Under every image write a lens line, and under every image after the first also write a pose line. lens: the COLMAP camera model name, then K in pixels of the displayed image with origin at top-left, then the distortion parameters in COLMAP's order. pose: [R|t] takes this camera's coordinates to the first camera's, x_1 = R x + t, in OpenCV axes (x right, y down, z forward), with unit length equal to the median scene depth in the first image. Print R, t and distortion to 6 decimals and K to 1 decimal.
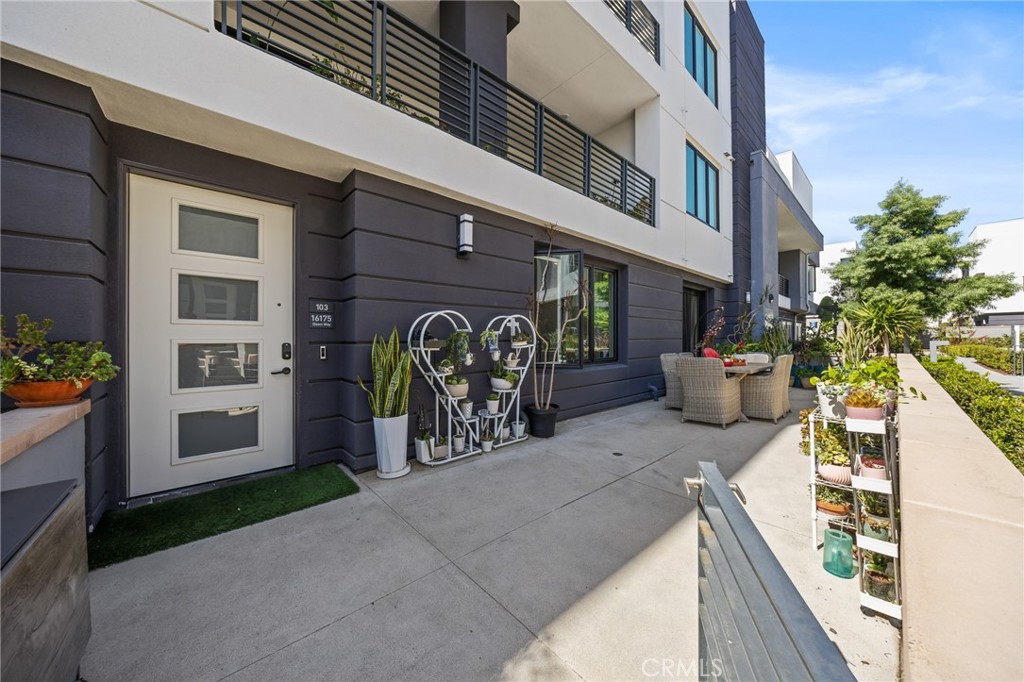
lens RADIAL K [[345.7, 0, 516.0], [0, 345.7, 337.0], [0, 0, 1]] dist [-0.002038, -0.000094]
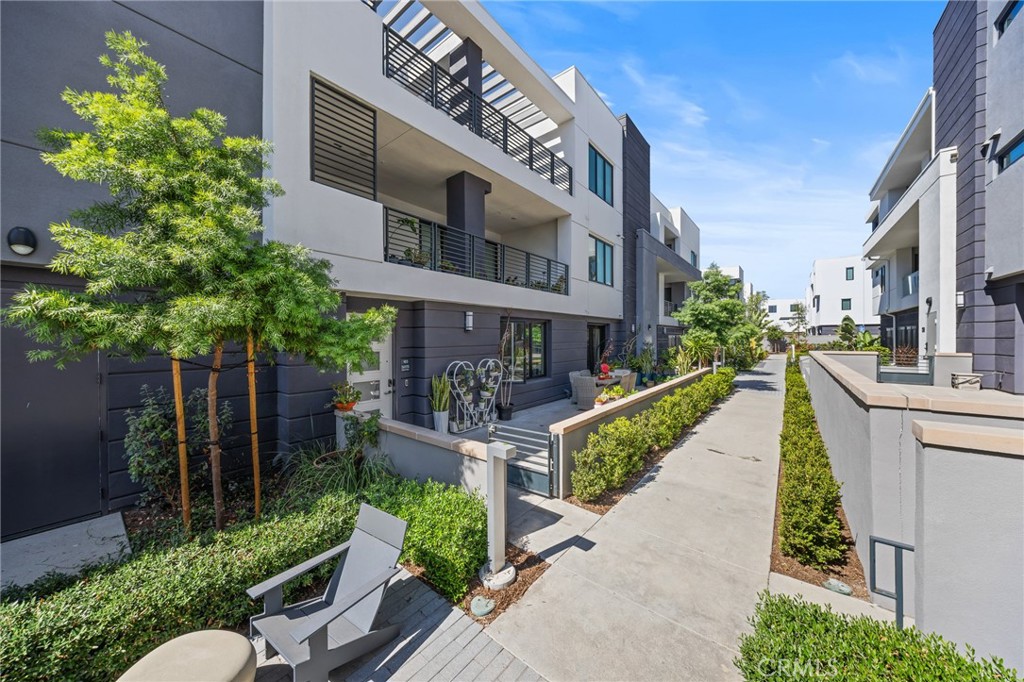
lens RADIAL K [[345.7, 0, 510.2], [0, 345.7, 337.0], [0, 0, 1]] dist [-0.002038, -0.000094]
pose [[0.988922, -0.000686, 0.148433, -0.182565], [-0.000732, 0.999955, 0.009499, -0.195376], [-0.148433, -0.009502, 0.988877, -0.909762]]
